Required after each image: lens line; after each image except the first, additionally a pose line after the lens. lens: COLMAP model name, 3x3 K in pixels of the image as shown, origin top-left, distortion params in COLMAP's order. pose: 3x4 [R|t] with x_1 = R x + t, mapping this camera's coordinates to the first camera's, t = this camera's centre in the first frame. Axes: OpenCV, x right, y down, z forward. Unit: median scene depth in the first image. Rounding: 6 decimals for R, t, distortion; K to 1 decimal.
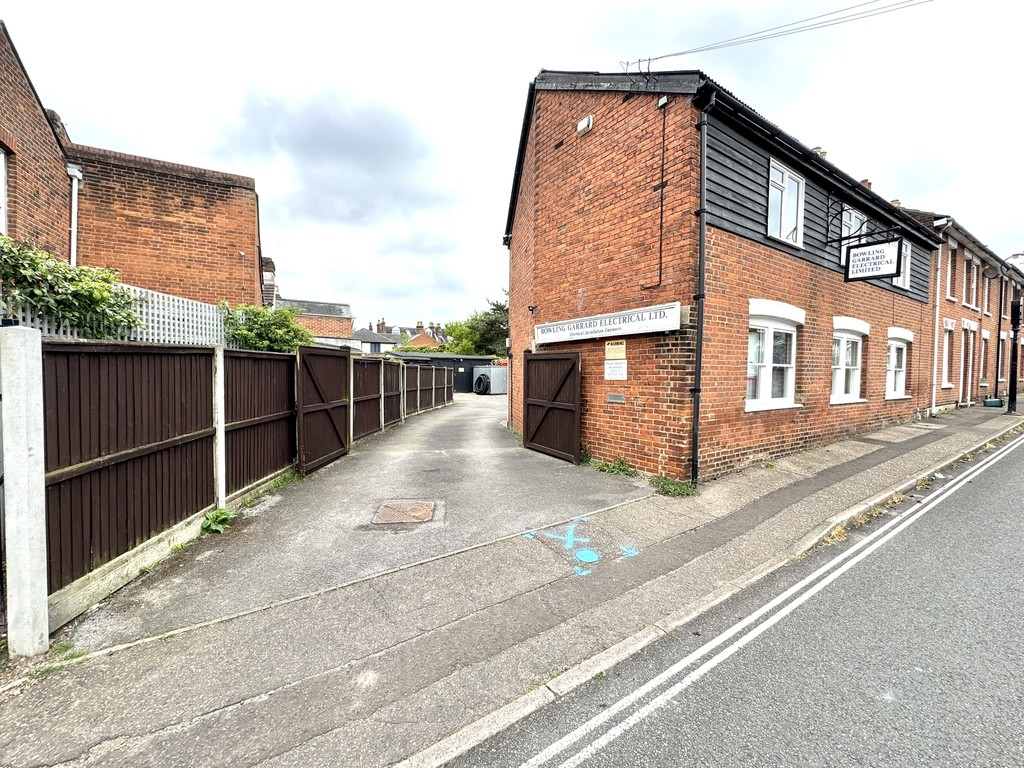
lens RADIAL K [[408.6, 0, 510.2], [0, 408.6, 382.5], [0, 0, 1]] dist [-0.001201, -0.000270]
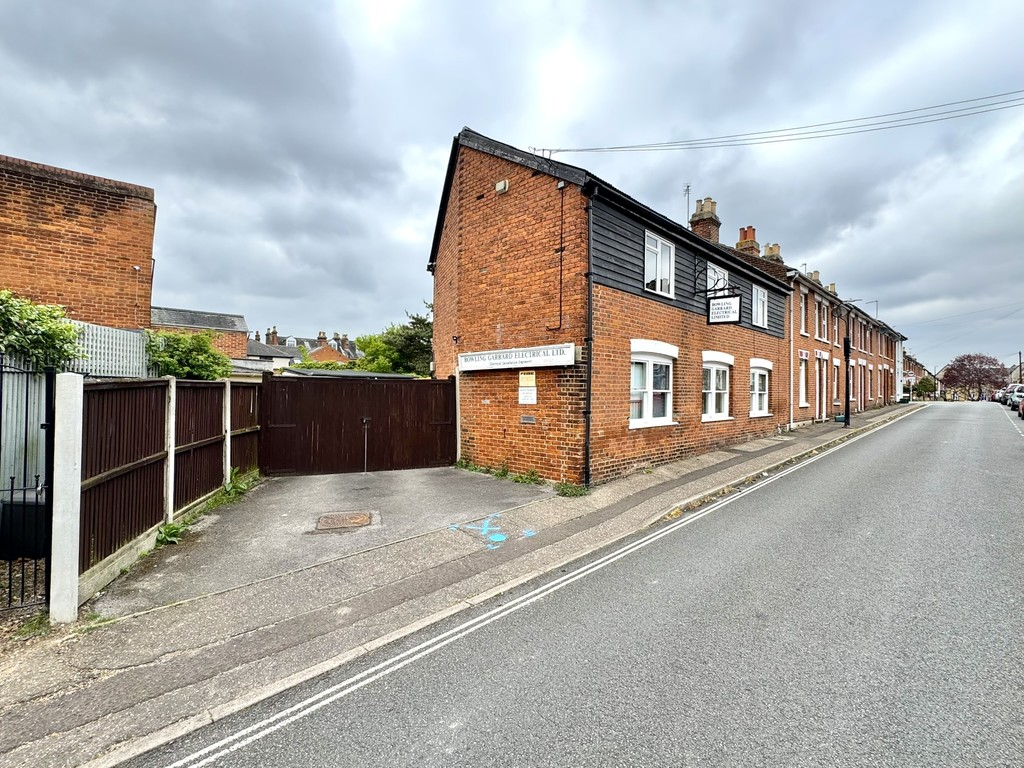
lens RADIAL K [[443.7, 0, 542.3], [0, 443.7, 389.9], [0, 0, 1]] dist [-0.000312, 0.000014]
pose [[0.969864, 0.002686, 0.243632, -0.014701], [0.004270, 0.999598, -0.028020, -0.011284], [-0.243610, 0.028215, 0.969463, -0.267862]]
